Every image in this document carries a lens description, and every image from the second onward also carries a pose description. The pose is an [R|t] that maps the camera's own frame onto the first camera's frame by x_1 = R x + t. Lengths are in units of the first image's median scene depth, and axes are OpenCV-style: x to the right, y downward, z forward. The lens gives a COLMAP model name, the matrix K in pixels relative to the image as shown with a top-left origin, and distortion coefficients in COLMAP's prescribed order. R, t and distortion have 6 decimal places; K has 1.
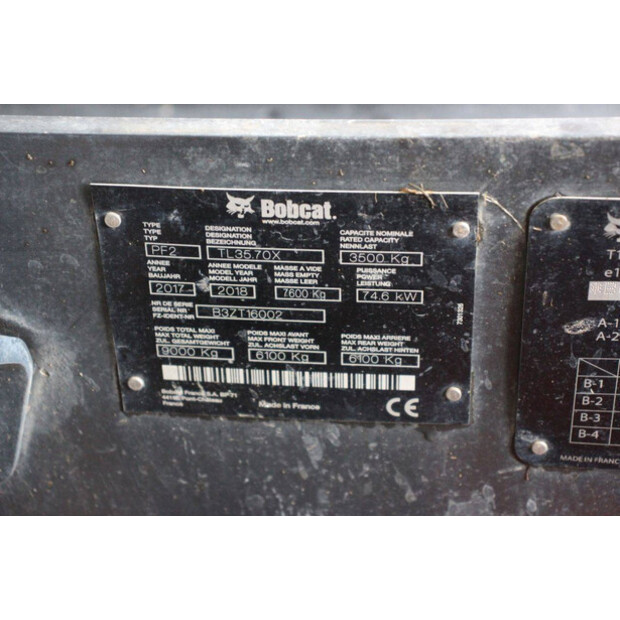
lens RADIAL K [[1450.3, 0, 310.0], [0, 1450.3, 310.0], [0, 0, 1]] dist [0.547444, -0.144215]
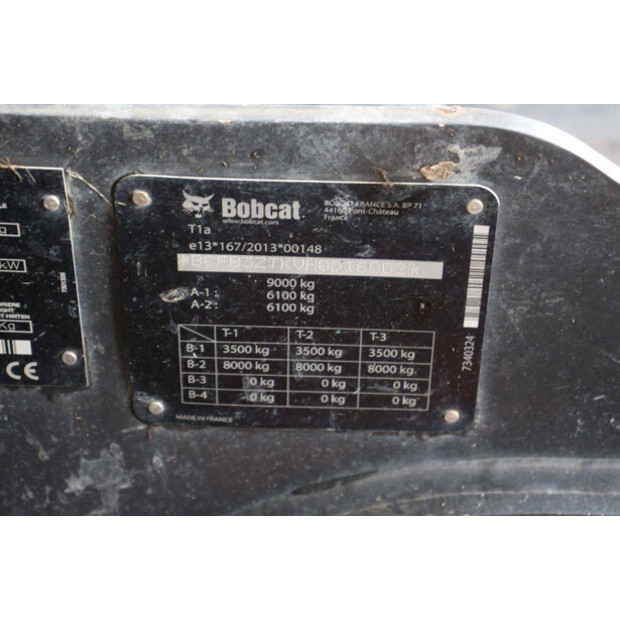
lens RADIAL K [[1450.3, 0, 310.0], [0, 1450.3, 310.0], [0, 0, 1]] dist [0.547444, -0.144215]
pose [[0.998763, 0.008672, -0.048952, 0.333483], [-0.008904, 0.999950, -0.004524, 0.026066], [0.048911, 0.004954, 0.998791, -0.073132]]
